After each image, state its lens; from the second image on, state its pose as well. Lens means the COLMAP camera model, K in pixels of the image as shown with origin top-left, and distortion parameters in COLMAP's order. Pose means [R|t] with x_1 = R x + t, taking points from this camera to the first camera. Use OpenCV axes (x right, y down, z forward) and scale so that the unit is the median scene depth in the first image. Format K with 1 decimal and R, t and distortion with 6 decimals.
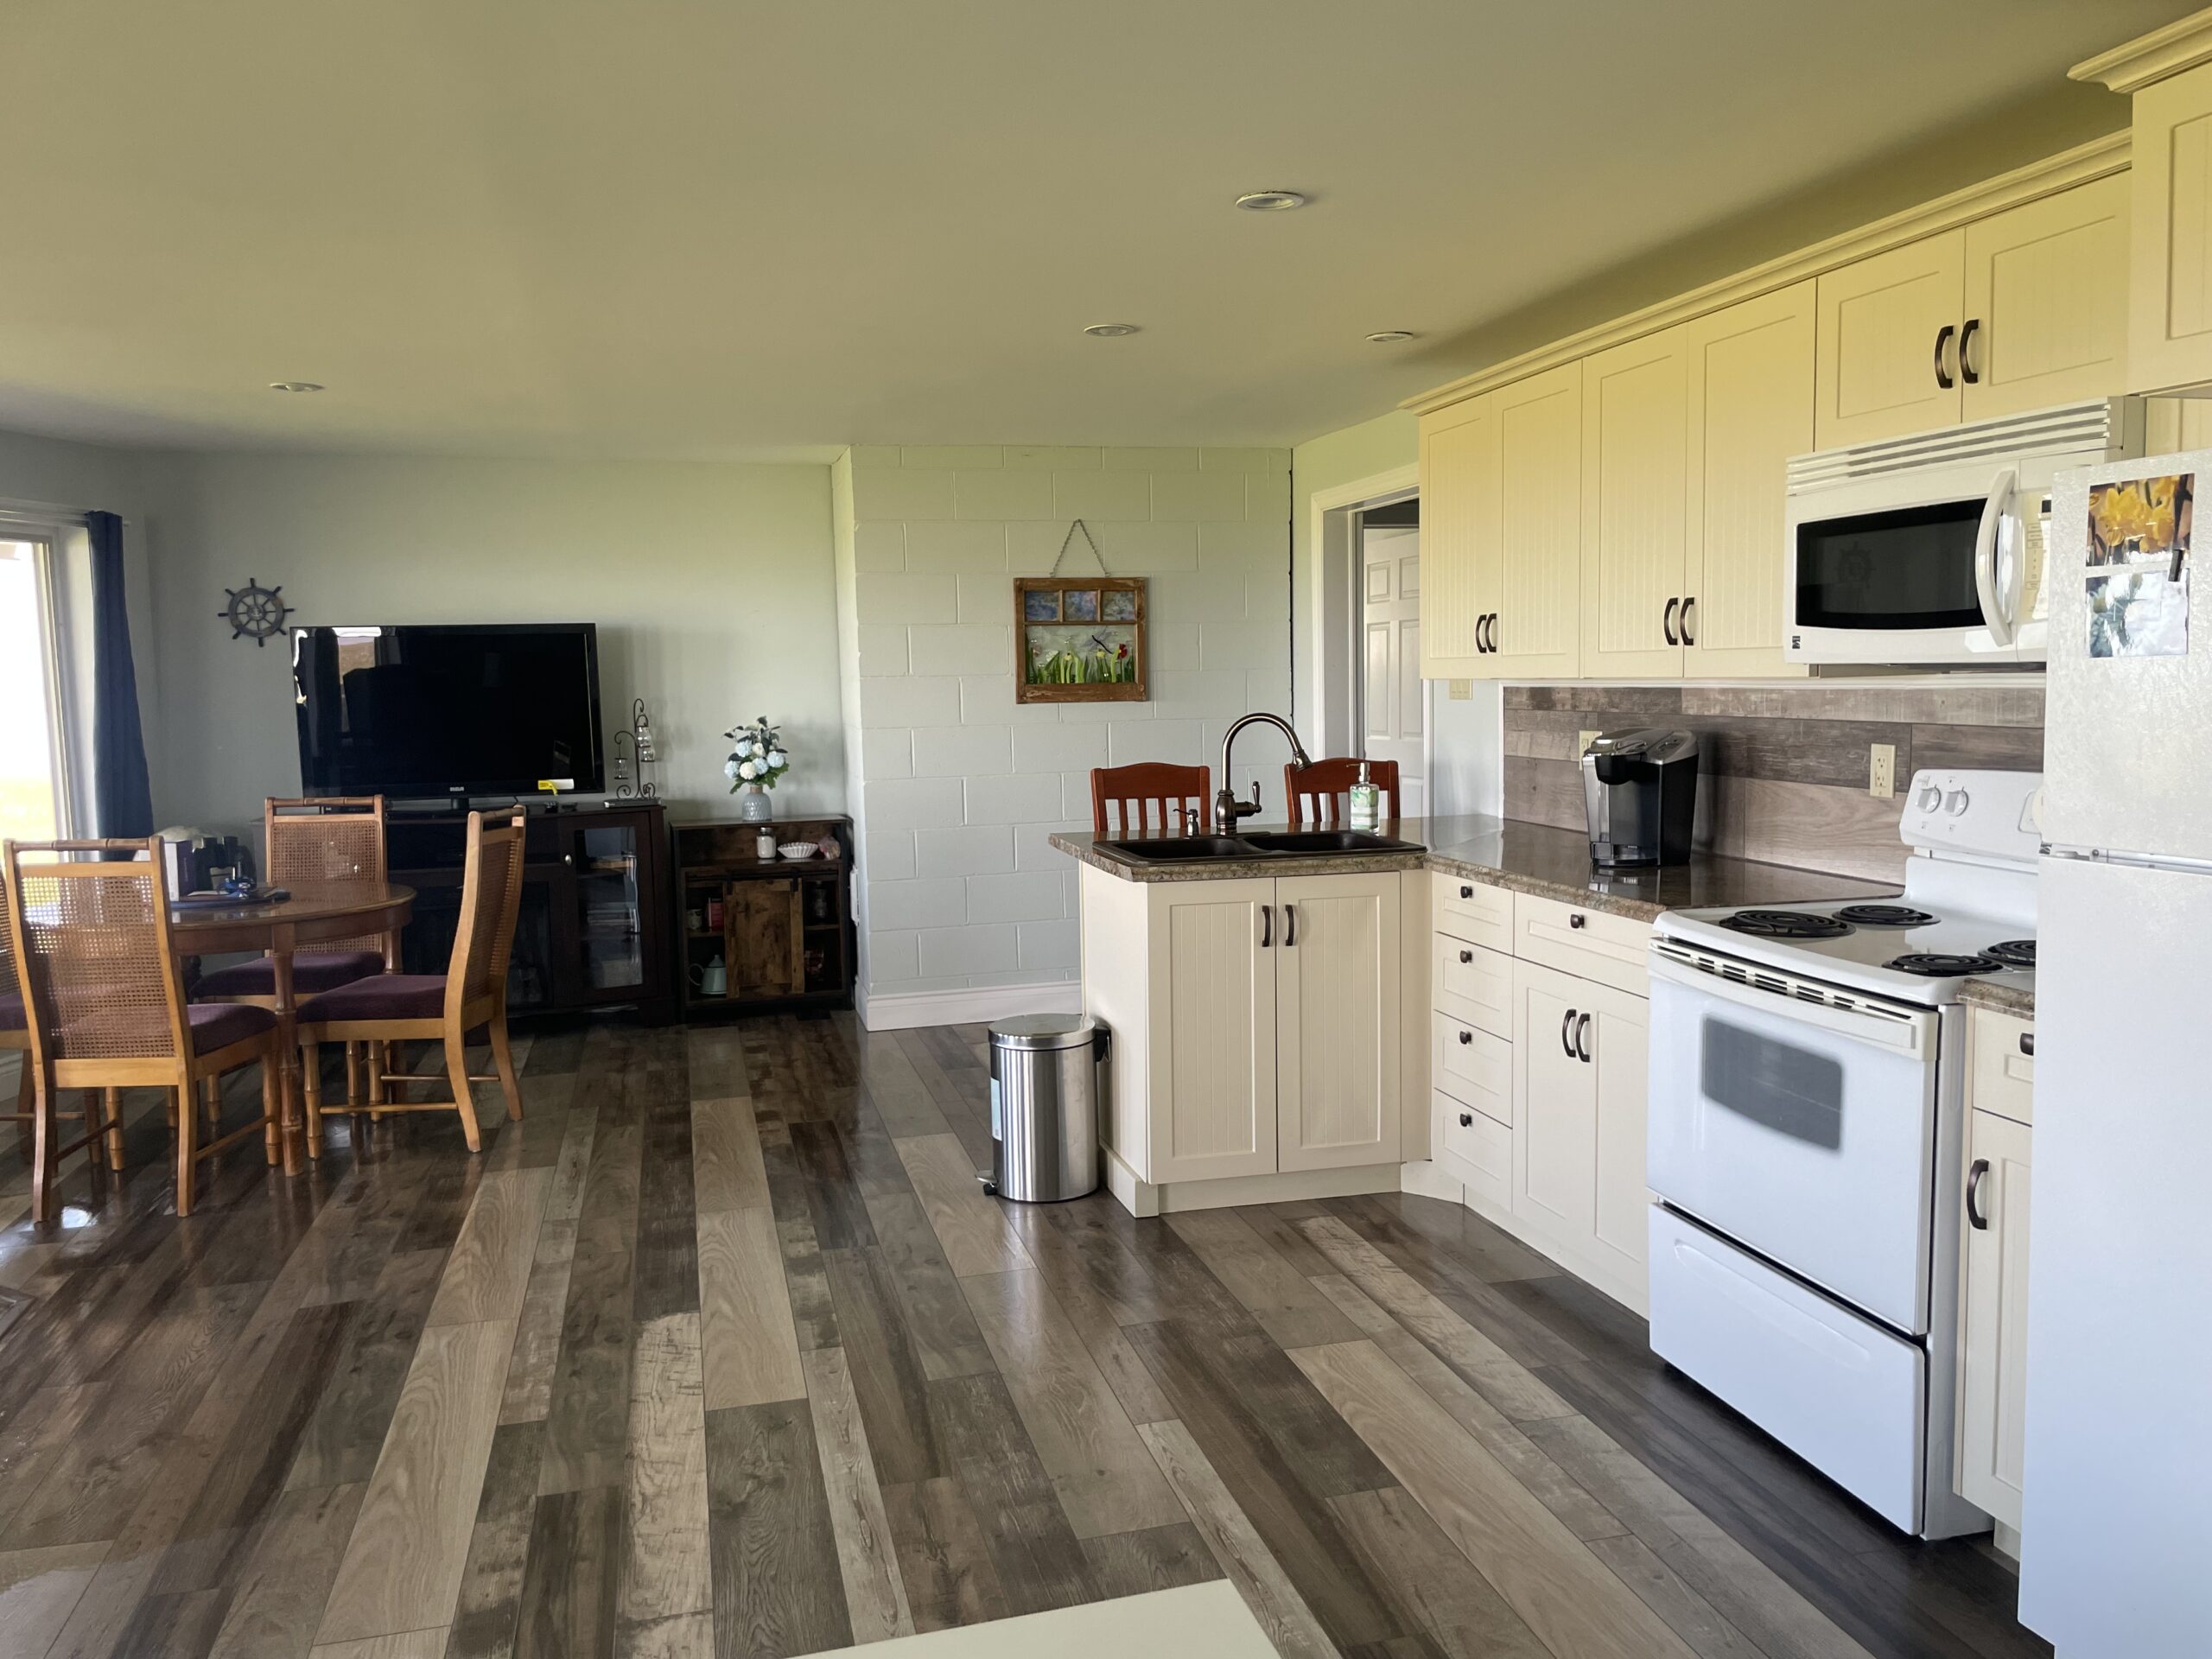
lens RADIAL K [[1673.2, 0, 1107.3], [0, 1673.2, 835.8], [0, 0, 1]] dist [0.106949, -0.138667]
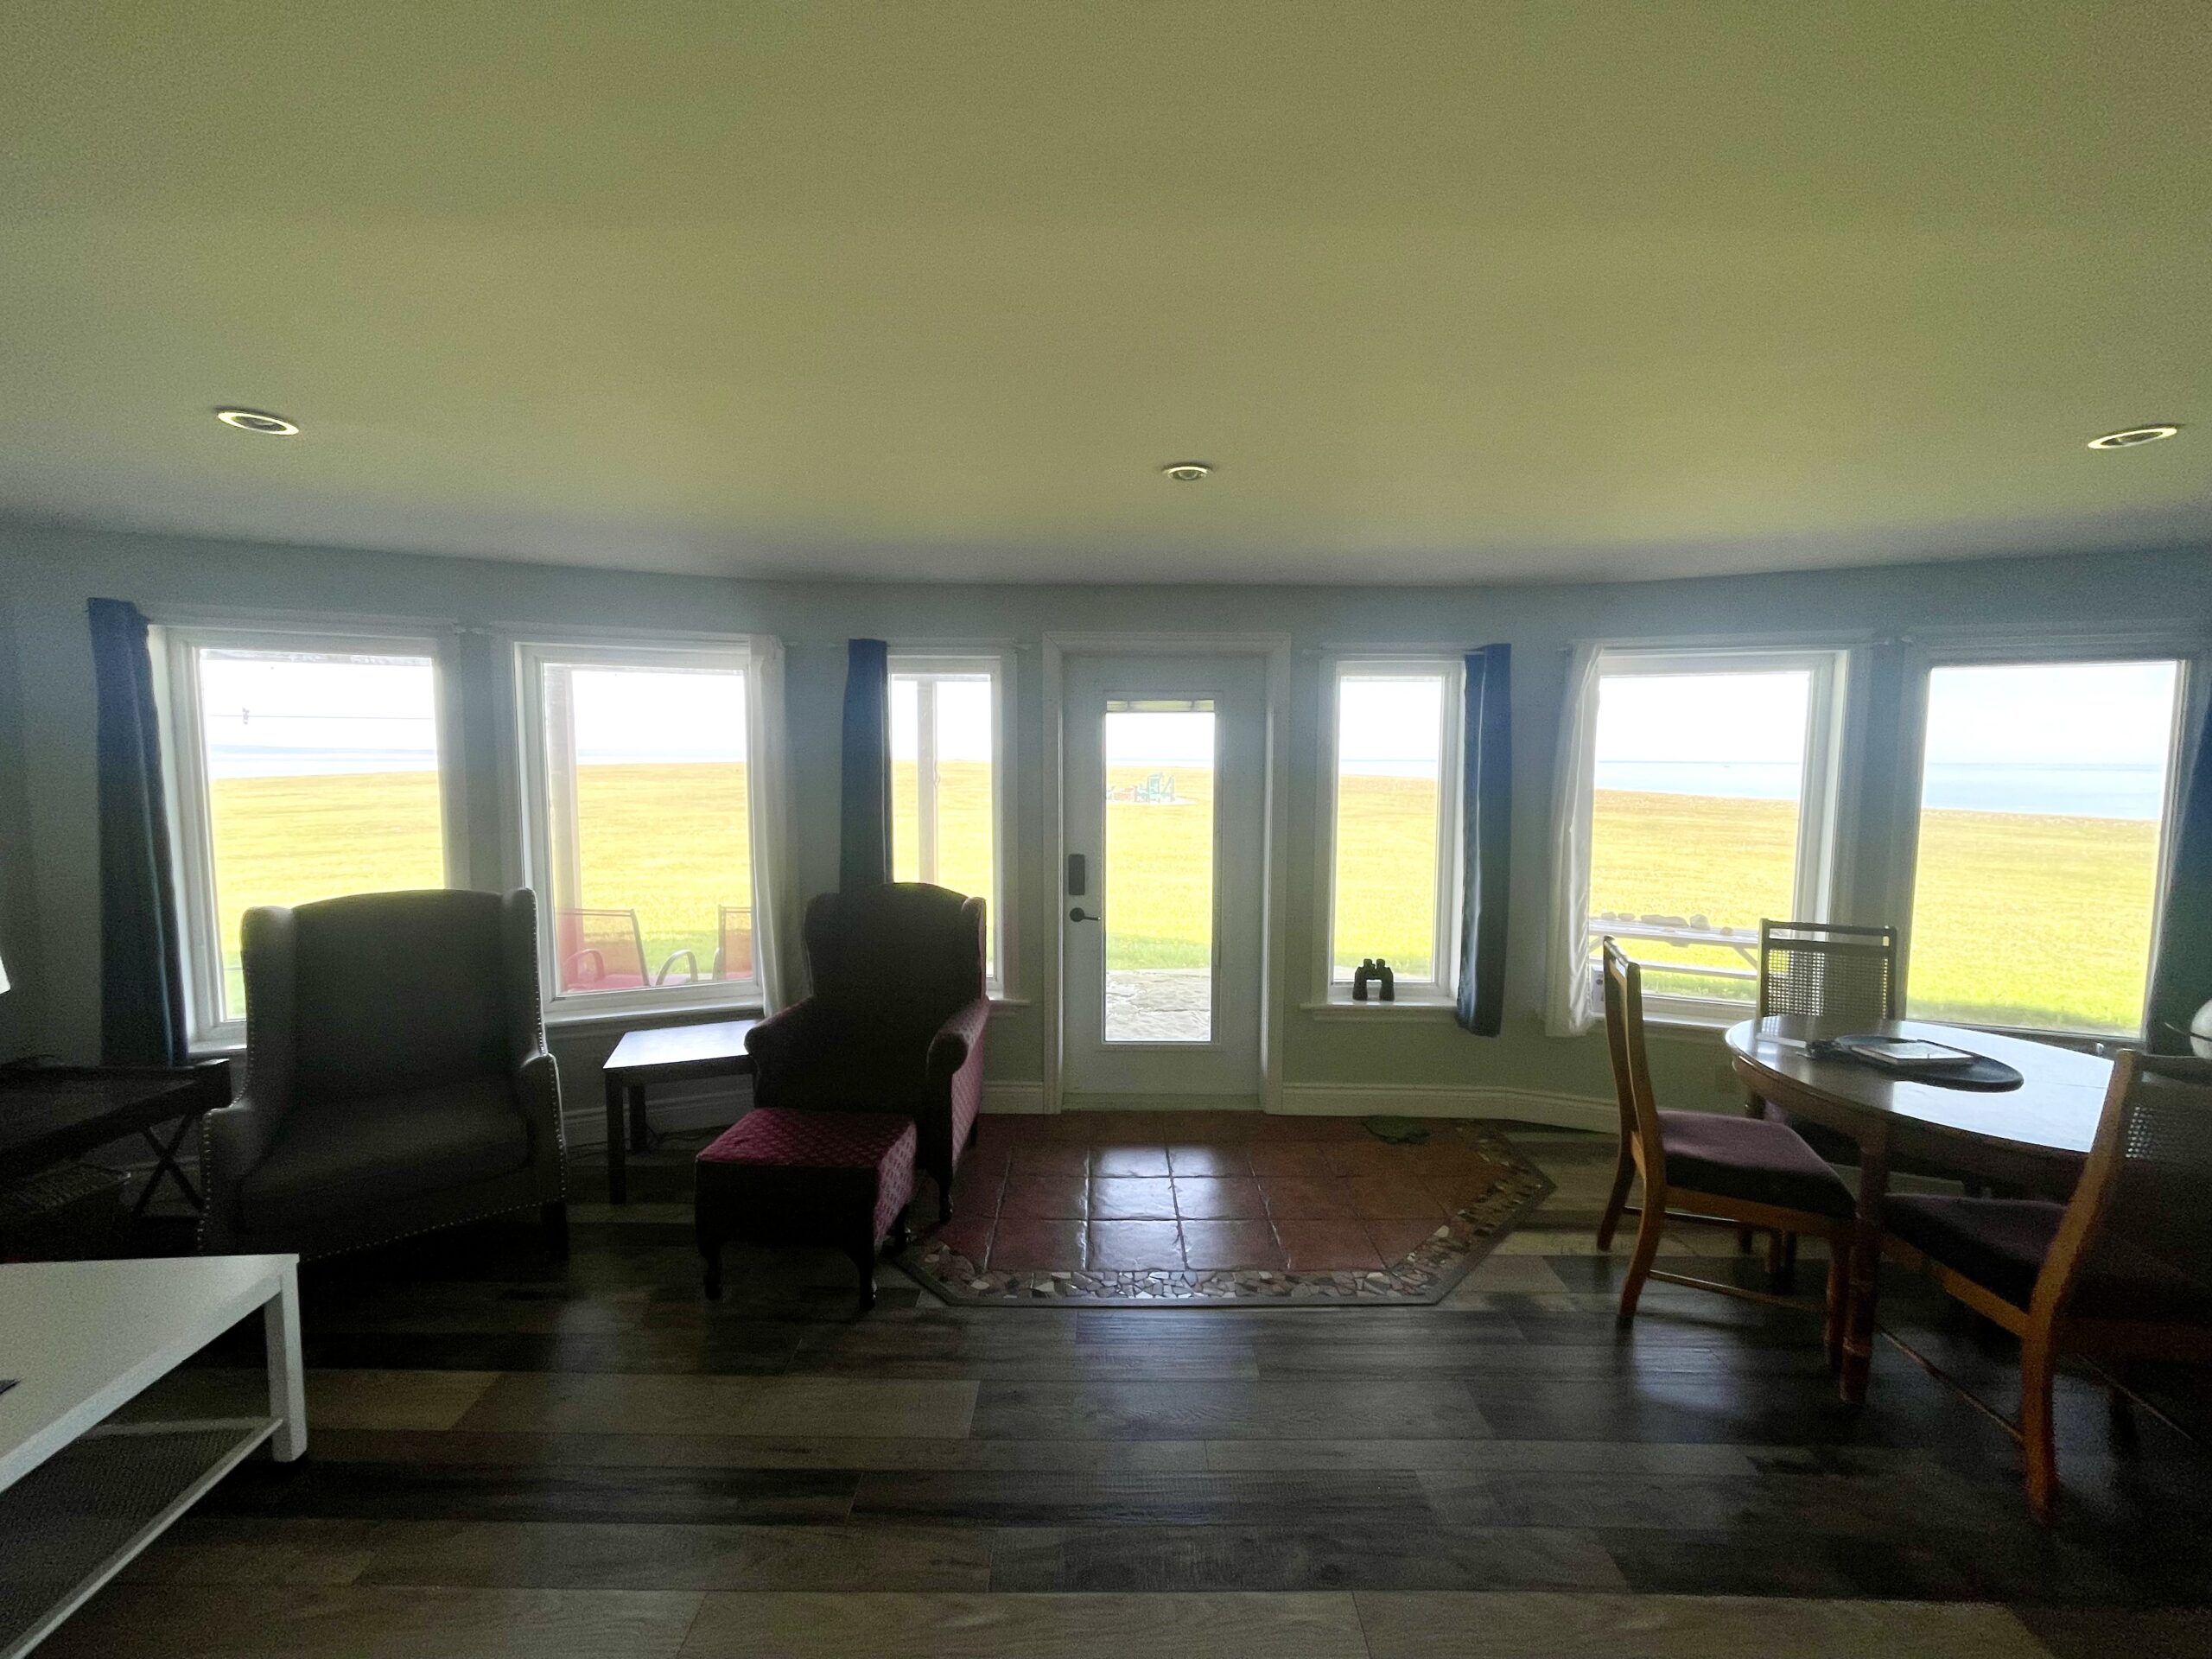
lens RADIAL K [[903.8, 0, 1106.0], [0, 903.8, 829.5], [0, 0, 1]] dist [0.002142, 0.000191]
pose [[-0.254265, 0.101500, -0.961794, 0.028658], [-0.096579, 0.986842, 0.129676, -0.107094], [0.962300, 0.125861, -0.241117, 0.697342]]
